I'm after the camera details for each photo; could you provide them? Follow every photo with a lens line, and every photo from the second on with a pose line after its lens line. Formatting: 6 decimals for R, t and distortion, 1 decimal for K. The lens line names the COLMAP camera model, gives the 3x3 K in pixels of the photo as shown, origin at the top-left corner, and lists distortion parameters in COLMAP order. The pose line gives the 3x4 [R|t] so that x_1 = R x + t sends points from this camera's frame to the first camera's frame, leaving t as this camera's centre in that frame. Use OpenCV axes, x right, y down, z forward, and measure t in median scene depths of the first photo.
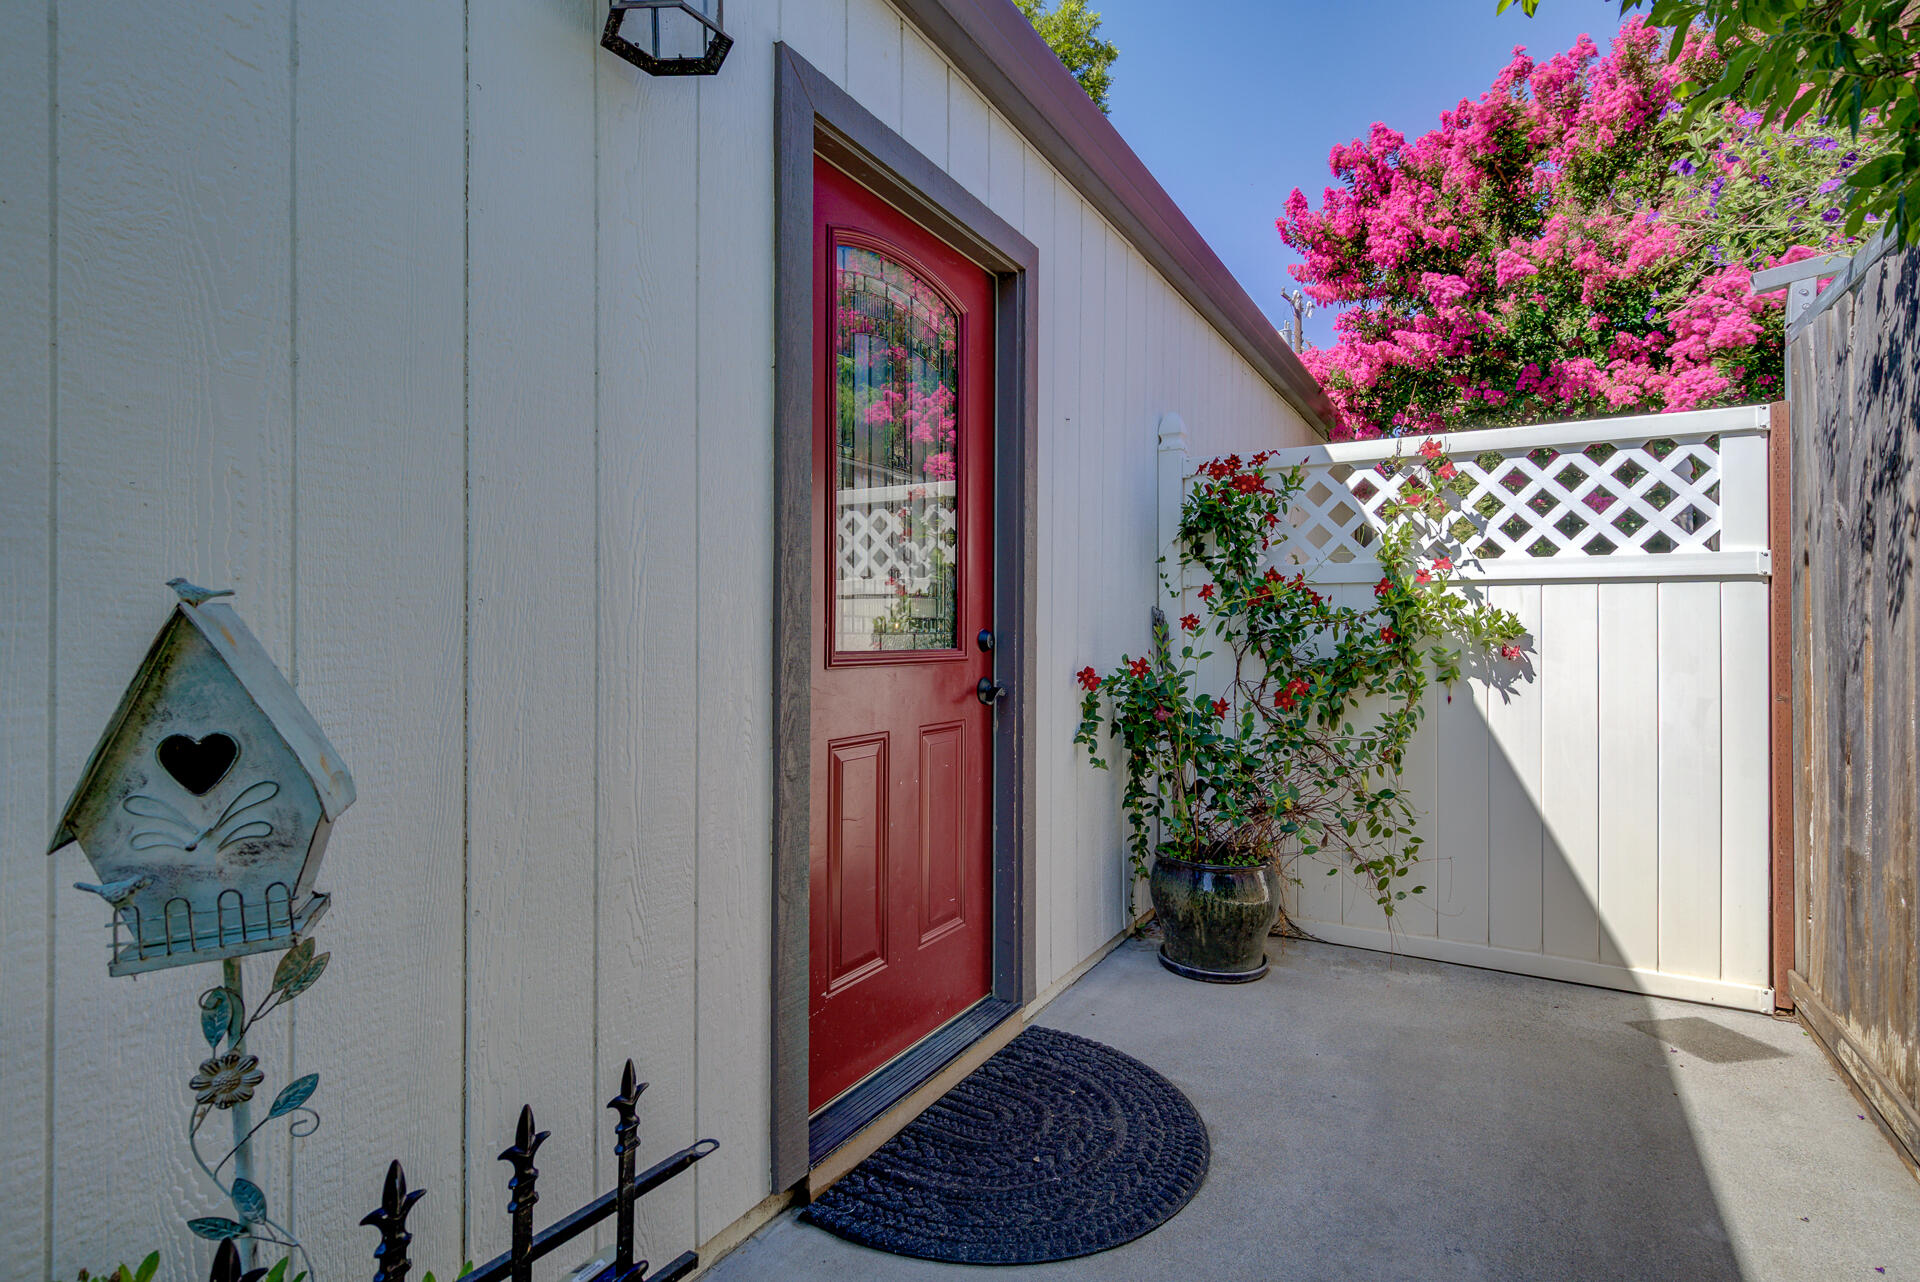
lens RADIAL K [[898.7, 0, 959.5], [0, 898.7, 634.2], [0, 0, 1]] dist [-0.000708, 0.000049]
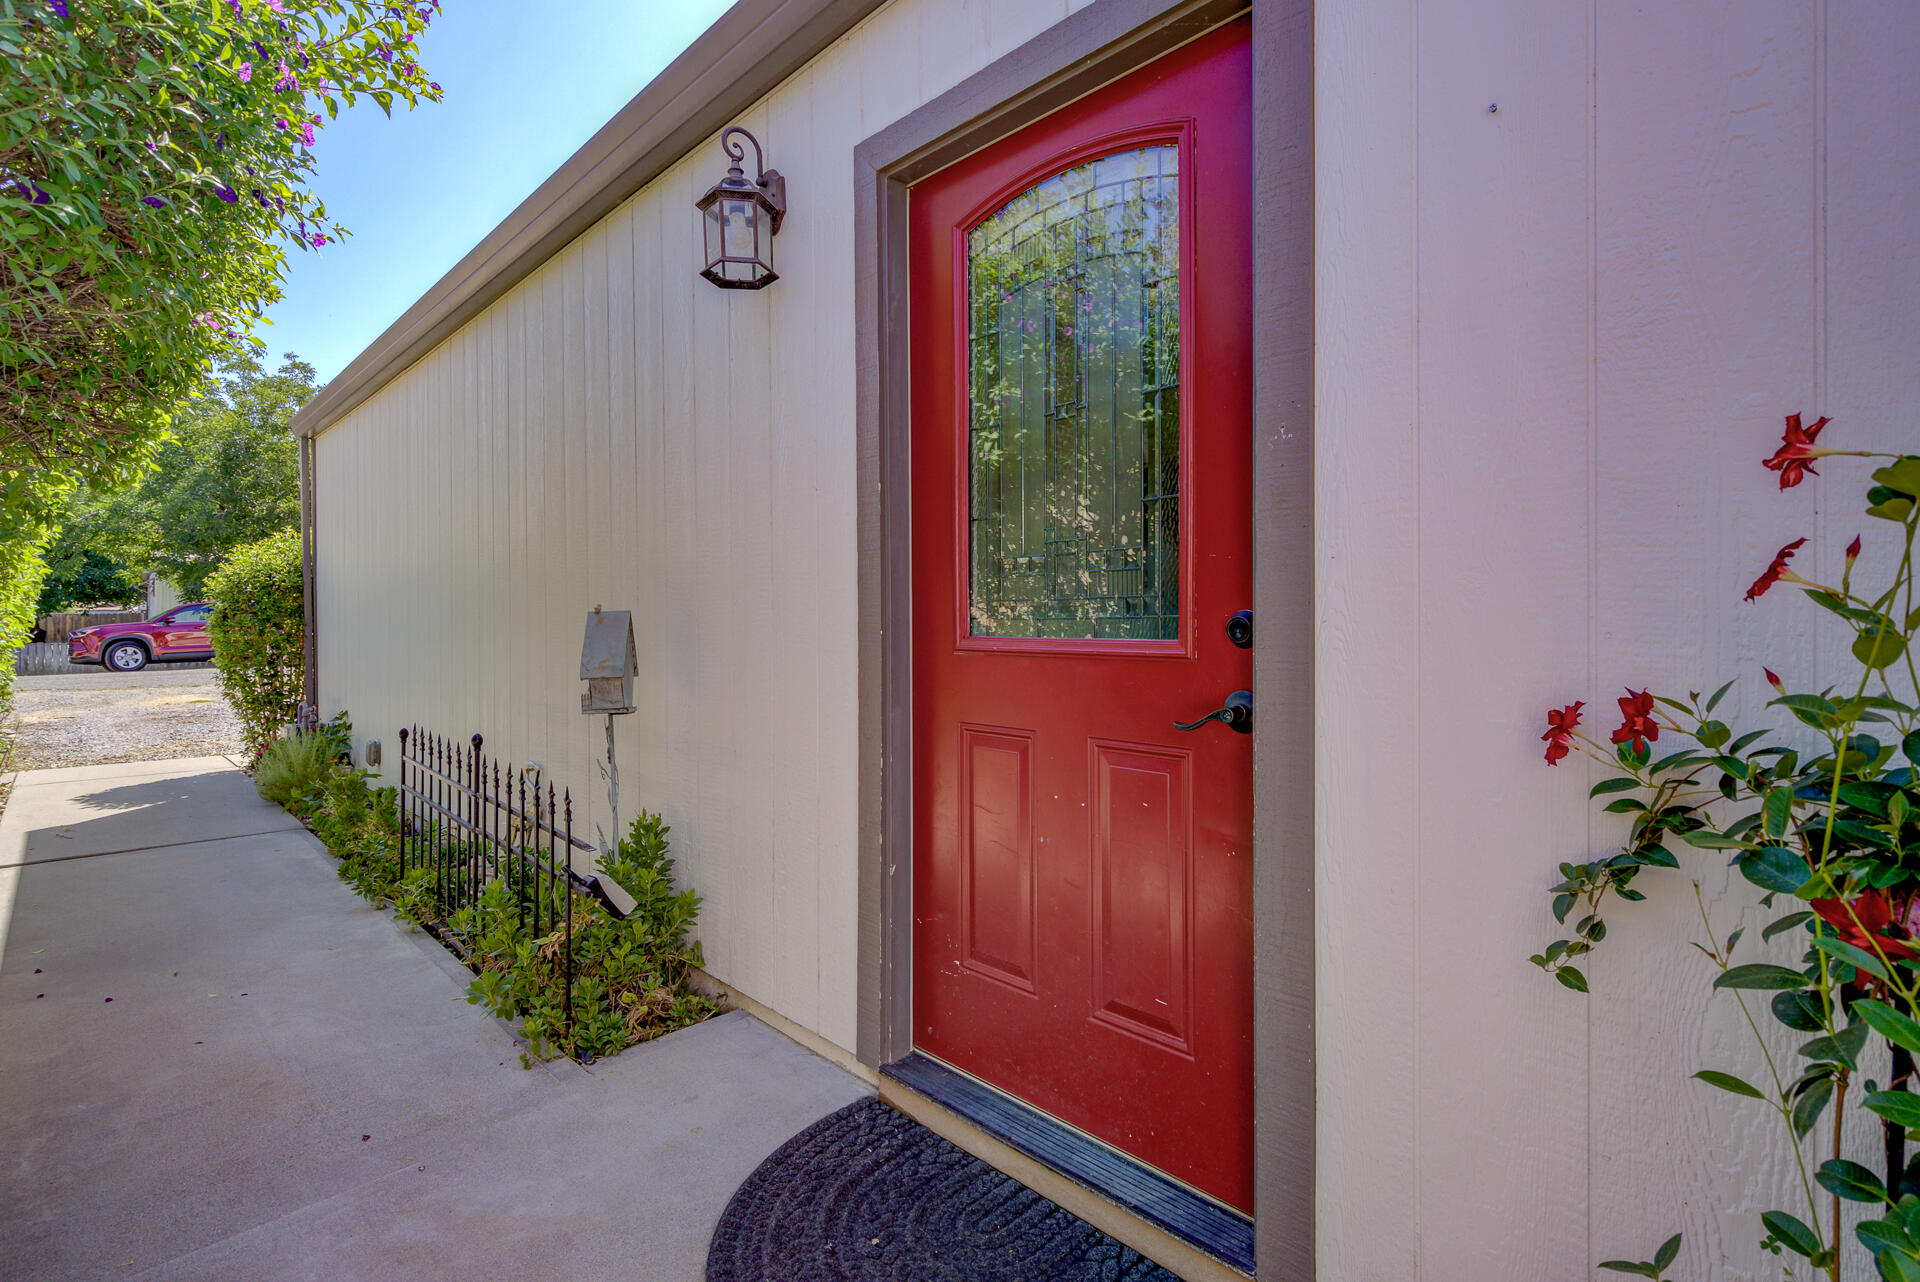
lens RADIAL K [[898.7, 0, 959.5], [0, 898.7, 634.2], [0, 0, 1]] dist [-0.000708, 0.000049]
pose [[-0.234552, 0.007489, -0.972075, 0.748361], [0.001161, 0.999972, 0.007424, 0.007341], [0.972103, 0.000613, -0.234554, 1.080728]]
